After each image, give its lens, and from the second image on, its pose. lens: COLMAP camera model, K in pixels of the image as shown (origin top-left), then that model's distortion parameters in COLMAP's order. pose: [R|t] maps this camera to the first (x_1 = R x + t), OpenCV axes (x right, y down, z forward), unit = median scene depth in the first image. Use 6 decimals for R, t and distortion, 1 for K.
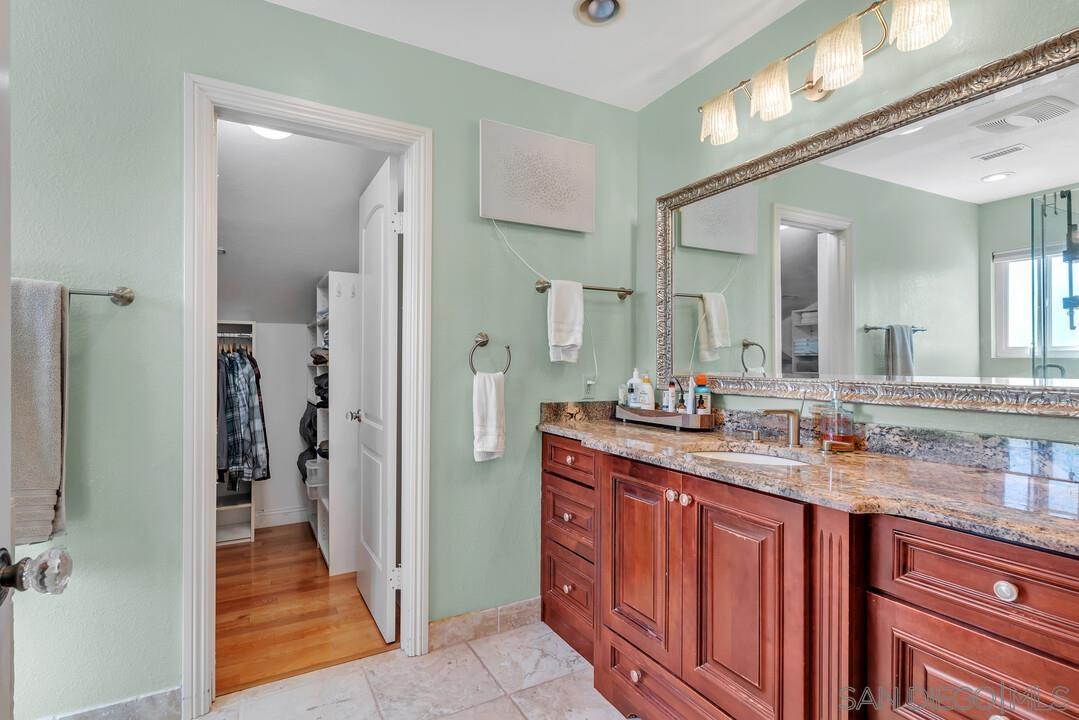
lens RADIAL K [[518.6, 0, 539.5], [0, 518.6, 360.0], [0, 0, 1]] dist [-0.000938, 0.000091]
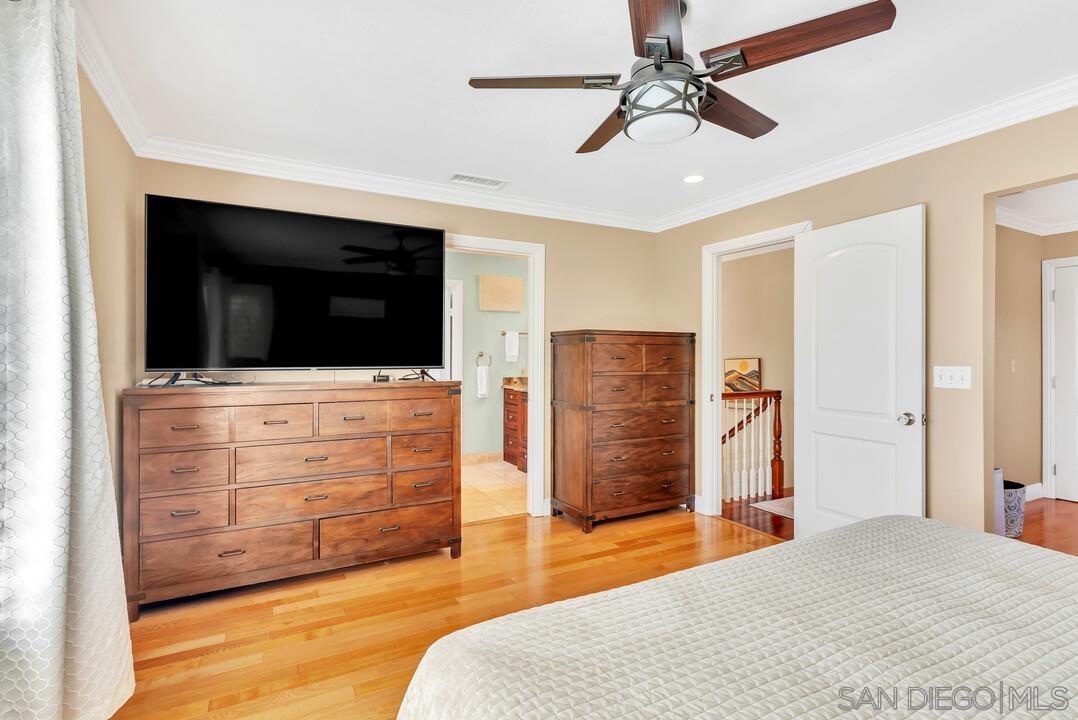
lens RADIAL K [[518.1, 0, 539.0], [0, 518.1, 360.0], [0, 0, 1]] dist [-0.000938, 0.000091]
pose [[0.999928, -0.000052, -0.011968, 0.213959], [0.000091, 0.999995, 0.003241, -0.013732], [0.011968, -0.003242, 0.999923, -1.619739]]
